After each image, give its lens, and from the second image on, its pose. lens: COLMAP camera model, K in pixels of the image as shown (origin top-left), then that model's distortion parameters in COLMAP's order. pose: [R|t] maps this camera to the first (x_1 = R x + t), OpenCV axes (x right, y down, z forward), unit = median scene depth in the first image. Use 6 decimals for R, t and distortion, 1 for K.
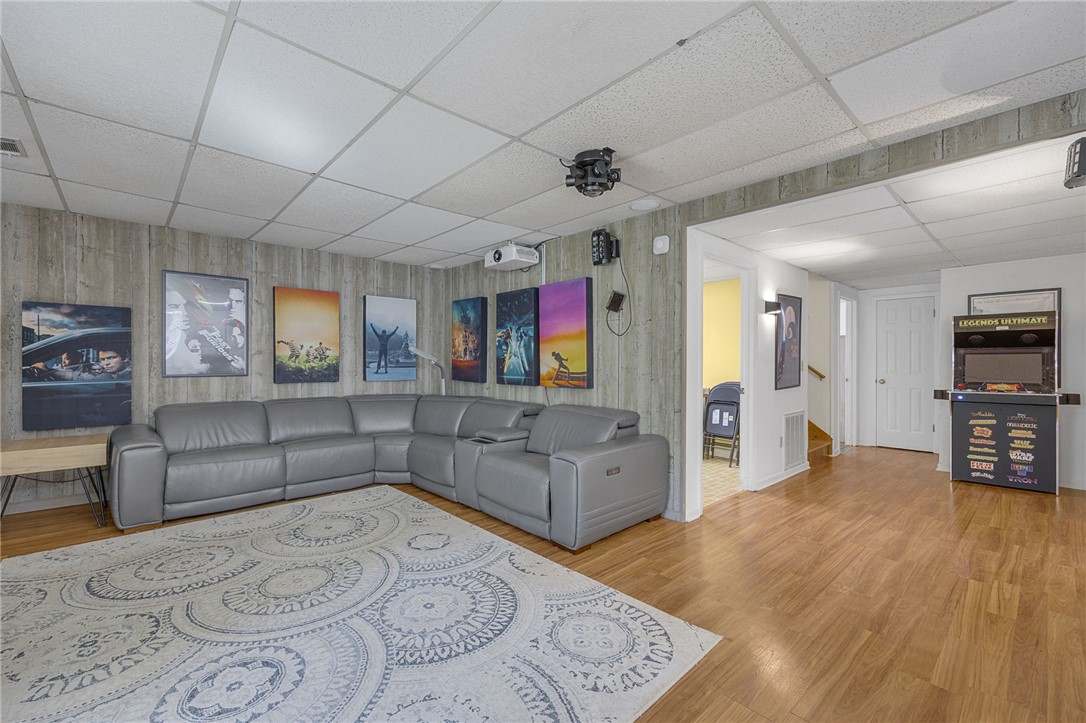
lens RADIAL K [[451.2, 0, 544.4], [0, 451.2, 355.8], [0, 0, 1]] dist [-0.002259, 0.000174]
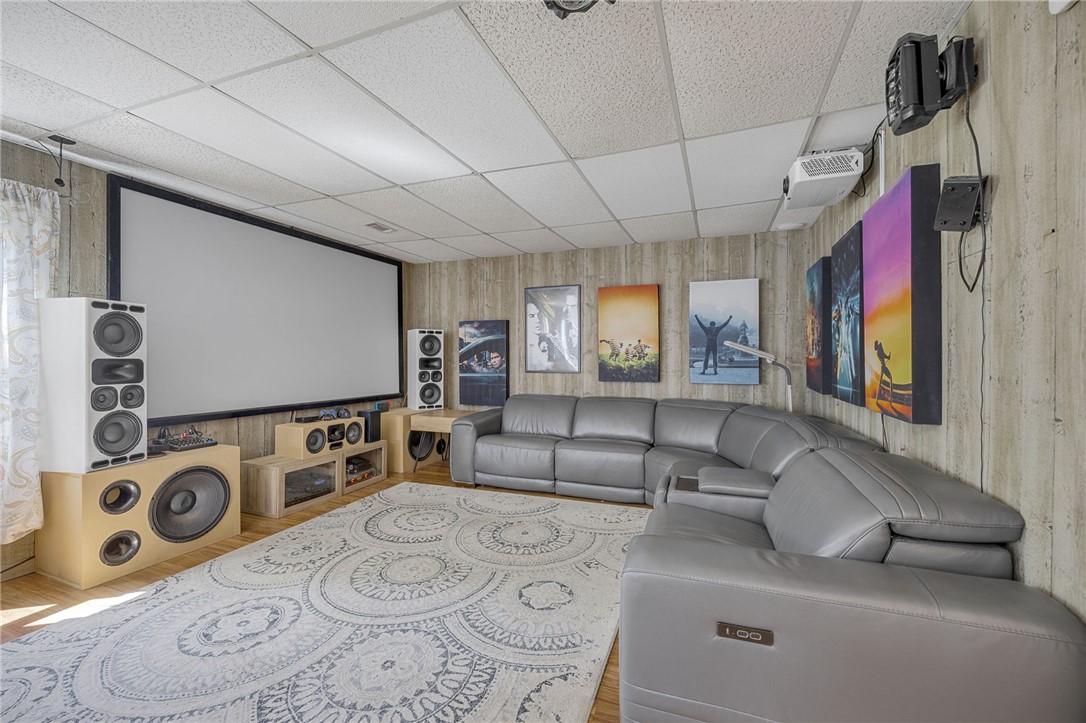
lens RADIAL K [[451.2, 0, 544.4], [0, 451.2, 355.8], [0, 0, 1]] dist [-0.002259, 0.000174]
pose [[0.444522, -0.007386, -0.895737, 0.355781], [0.010424, 0.999941, -0.003072, 0.006160], [0.895707, -0.007972, 0.444573, 0.540601]]
